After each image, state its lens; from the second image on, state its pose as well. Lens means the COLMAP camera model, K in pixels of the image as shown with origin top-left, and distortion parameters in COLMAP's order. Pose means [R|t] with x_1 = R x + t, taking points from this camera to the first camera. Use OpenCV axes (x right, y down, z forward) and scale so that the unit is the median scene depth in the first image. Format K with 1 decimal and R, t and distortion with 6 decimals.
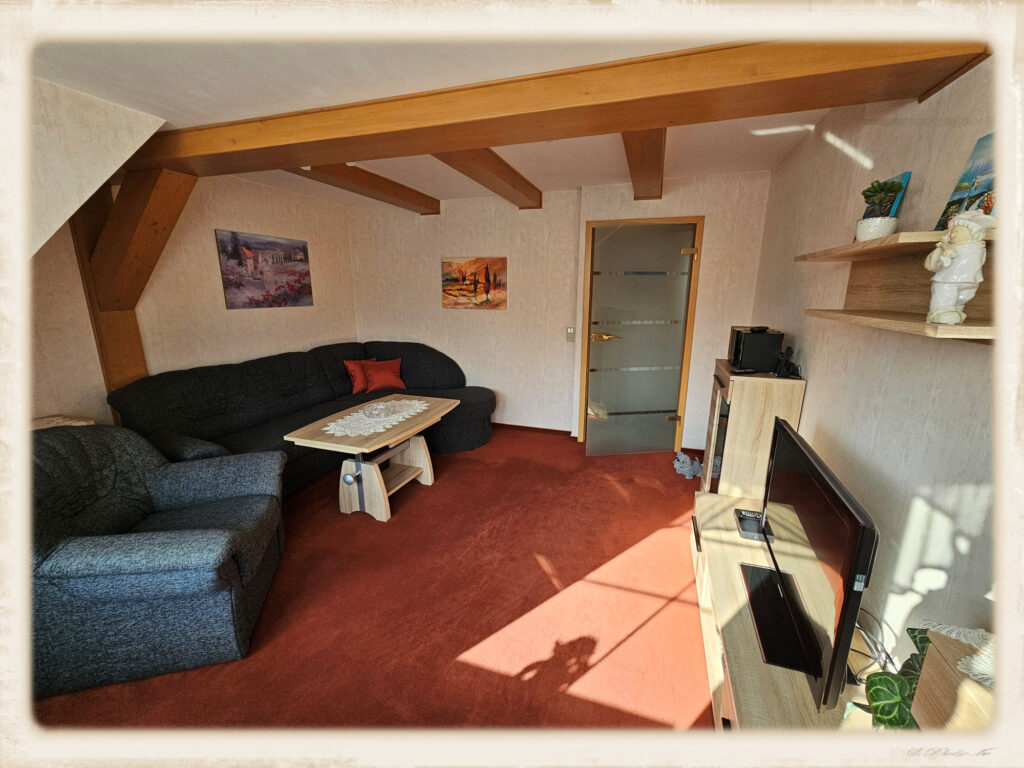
lens RADIAL K [[429.6, 0, 512.0], [0, 429.6, 384.0], [0, 0, 1]] dist [0.000120, 0.000039]
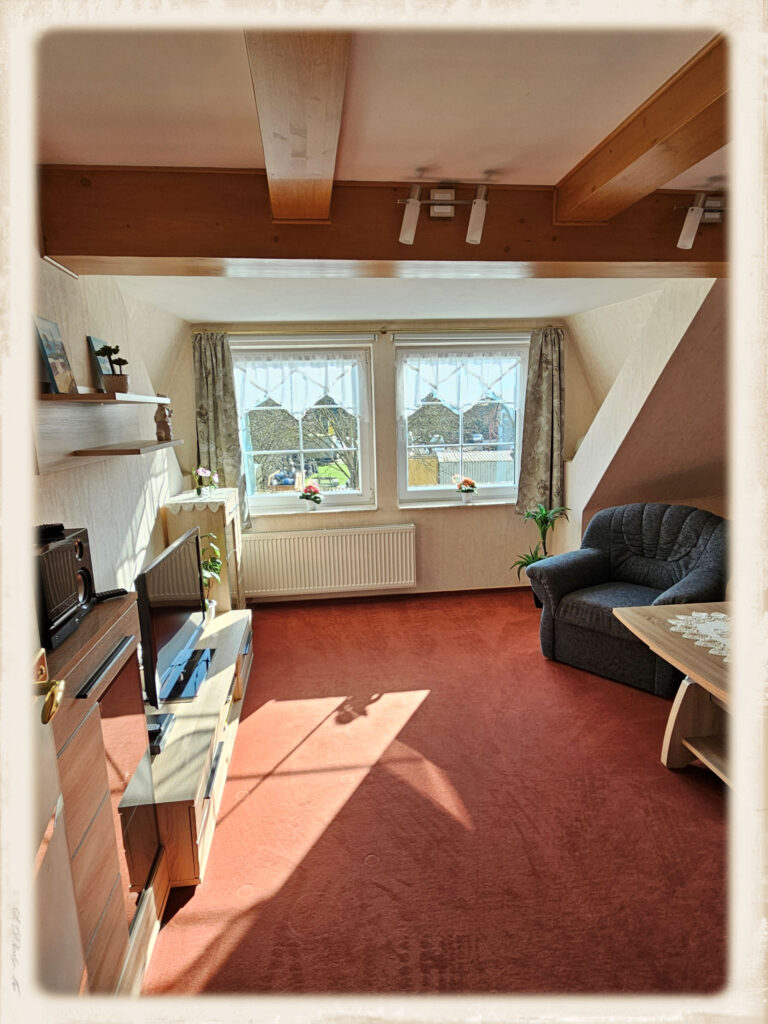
lens RADIAL K [[571.8, 0, 384.1], [0, 571.8, 529.5], [0, 0, 1]] dist [-0.000830, -0.000209]
pose [[-0.893817, 0.103206, -0.436395, 0.694365], [-0.085322, 0.916239, 0.391442, -0.499160], [0.440241, 0.387111, -0.810144, 2.083219]]
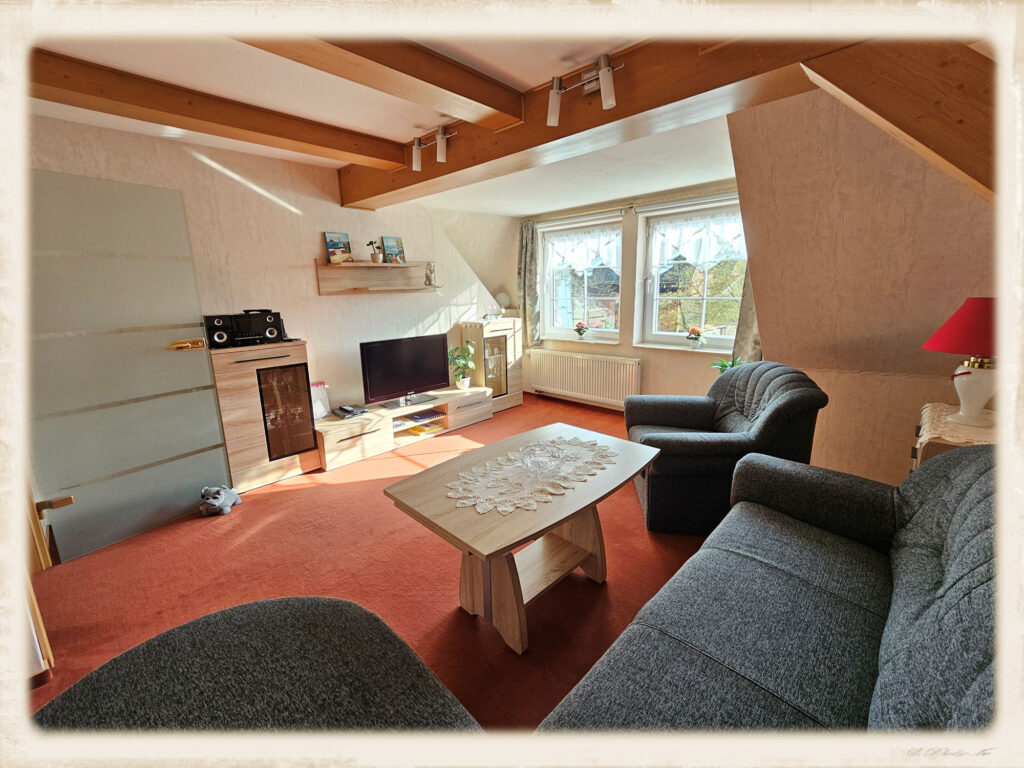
lens RADIAL K [[429.6, 0, 512.0], [0, 429.6, 384.0], [0, 0, 1]] dist [0.000120, 0.000039]
pose [[-0.909841, -0.080954, 0.406983, -0.807360], [0.108836, 0.899894, 0.422310, -0.508558], [-0.400429, 0.428529, -0.809950, 2.358601]]
